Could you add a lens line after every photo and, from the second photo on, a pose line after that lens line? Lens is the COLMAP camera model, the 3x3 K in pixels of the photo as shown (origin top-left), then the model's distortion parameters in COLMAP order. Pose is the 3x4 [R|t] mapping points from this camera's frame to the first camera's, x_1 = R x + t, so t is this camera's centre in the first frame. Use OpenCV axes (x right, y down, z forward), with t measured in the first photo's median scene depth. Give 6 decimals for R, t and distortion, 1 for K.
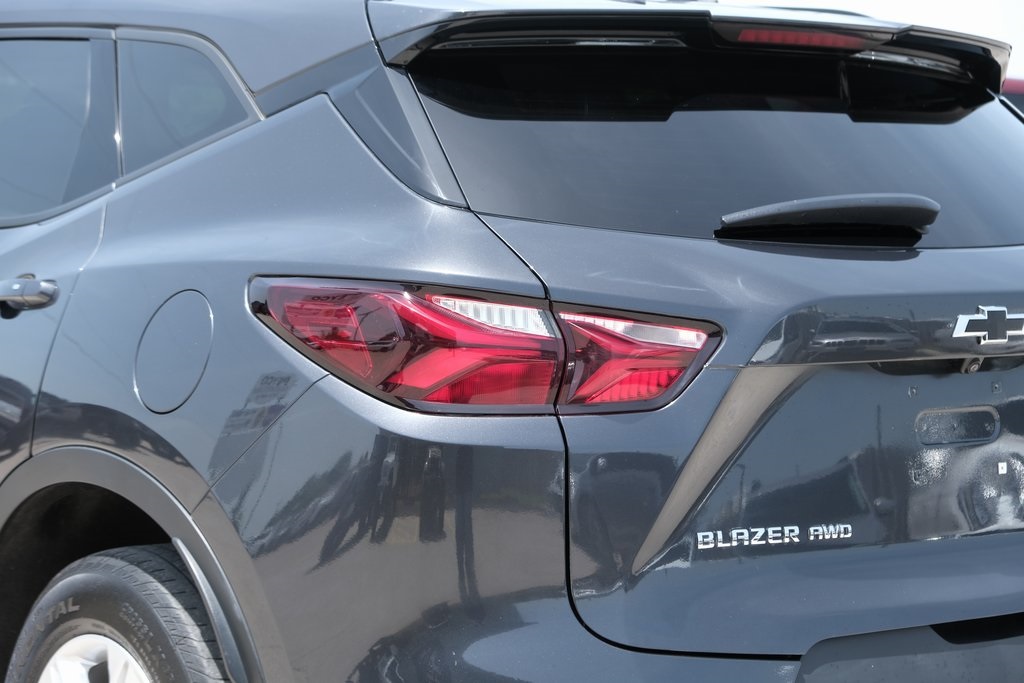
lens RADIAL K [[2443.9, 0, 510.0], [0, 2443.9, 344.2], [0, 0, 1]] dist [-0.003042, 0.000000]
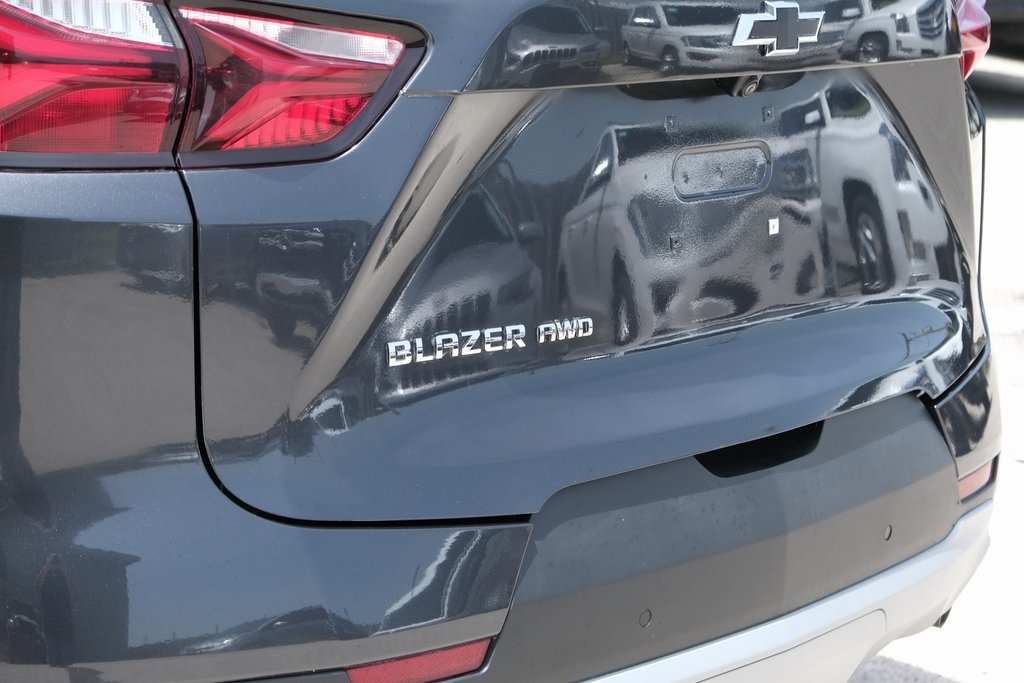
lens RADIAL K [[2443.9, 0, 517.5], [0, 2443.9, 333.4], [0, 0, 1]] dist [-0.003042, 0.000000]
pose [[0.975247, -0.019916, 0.220221, -0.035575], [-0.008959, 0.991558, 0.129350, -0.011847], [-0.220938, -0.128121, 0.966836, 0.346081]]
